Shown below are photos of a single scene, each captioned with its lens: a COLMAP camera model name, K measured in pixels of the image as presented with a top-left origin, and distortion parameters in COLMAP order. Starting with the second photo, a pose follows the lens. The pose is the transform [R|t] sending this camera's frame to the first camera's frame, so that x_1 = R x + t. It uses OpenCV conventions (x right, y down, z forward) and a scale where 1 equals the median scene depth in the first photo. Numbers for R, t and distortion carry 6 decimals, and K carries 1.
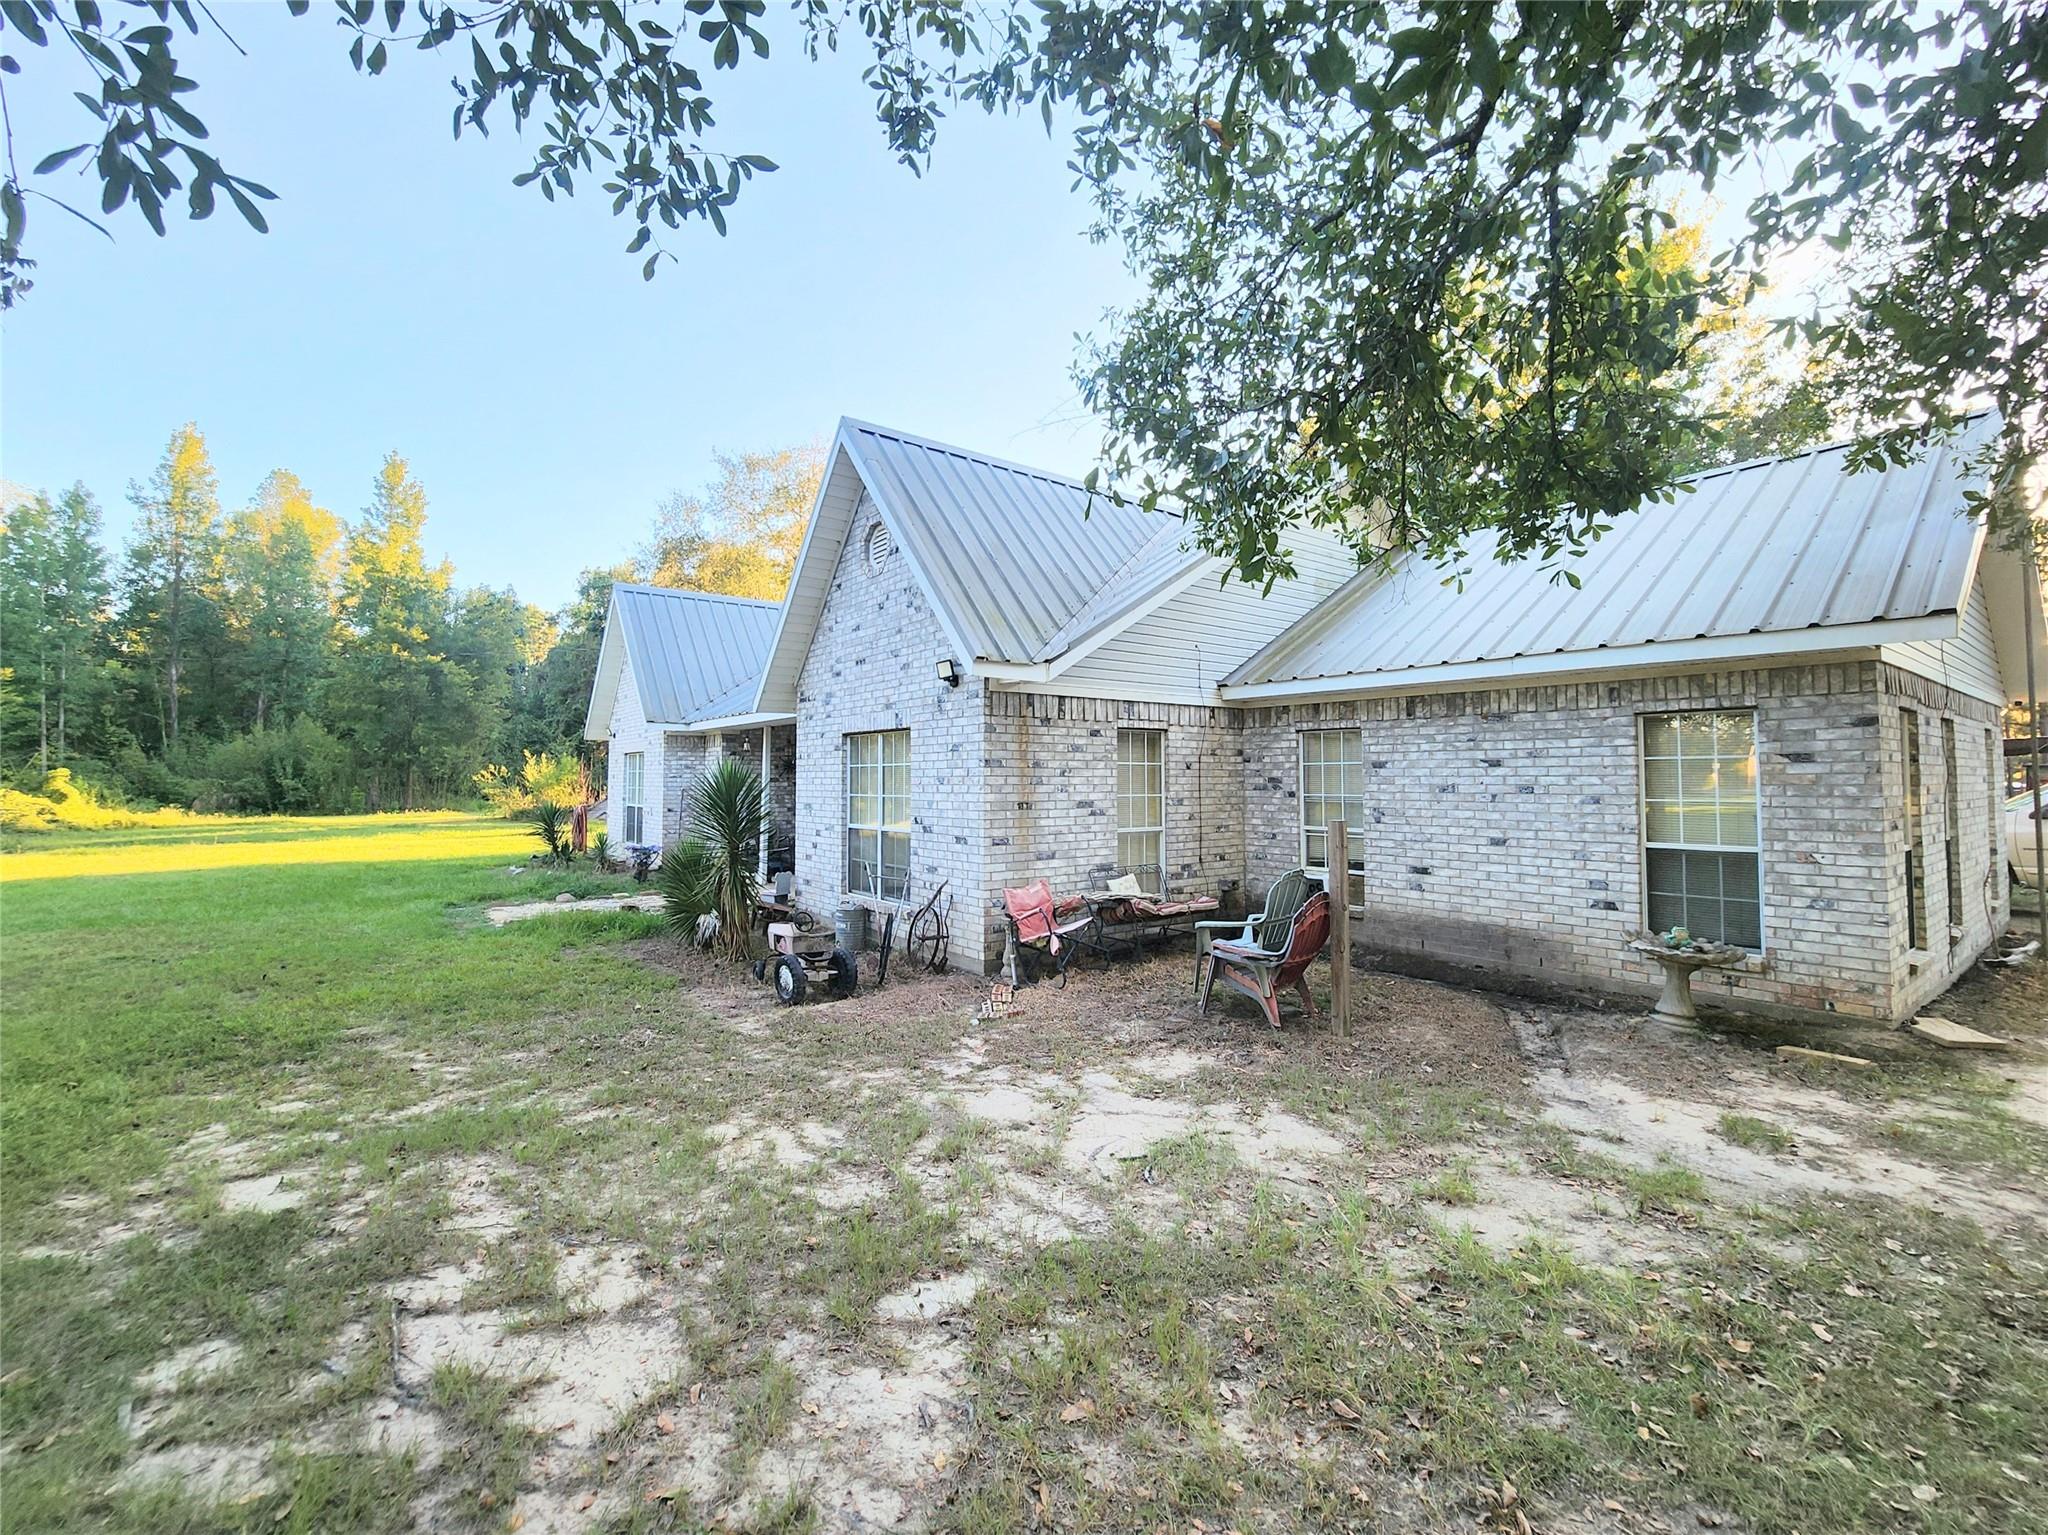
lens RADIAL K [[839.0, 0, 1017.4], [0, 839.0, 761.3], [0, 0, 1]] dist [0.001743, 0.000010]
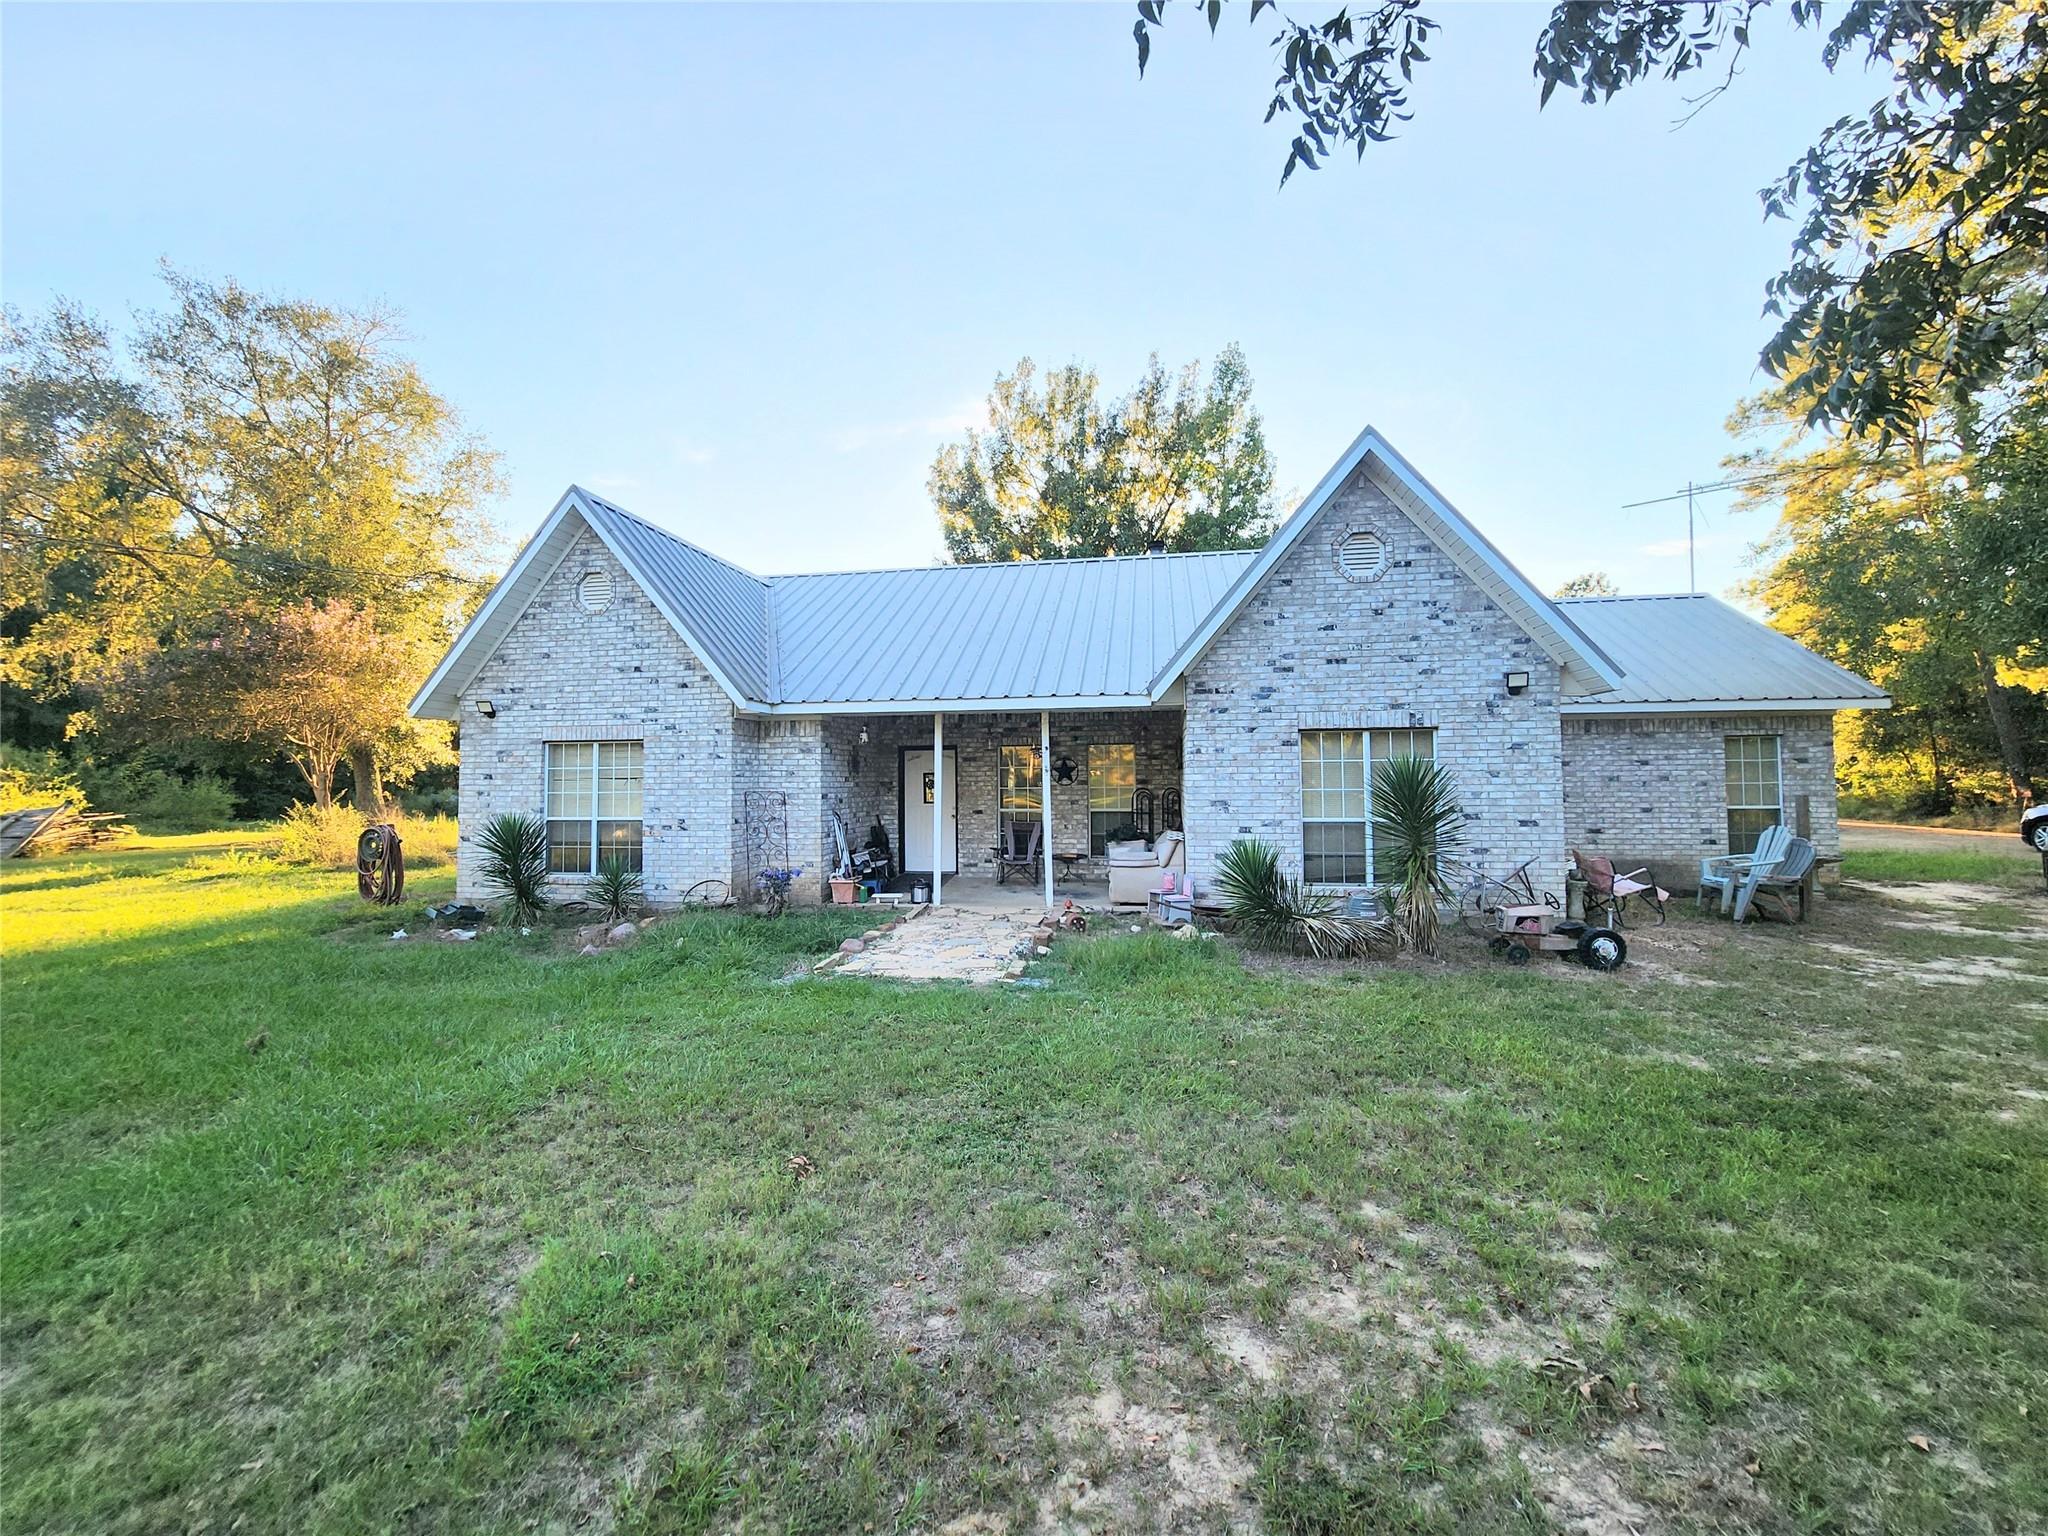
lens RADIAL K [[839.0, 0, 1018.6], [0, 839.0, 769.2], [0, 0, 1]] dist [0.001743, 0.000010]
pose [[0.730258, 0.002917, 0.683165, -1.378357], [-0.006563, 0.999975, 0.002746, 0.017346], [-0.683140, -0.006488, 0.730259, 0.596628]]
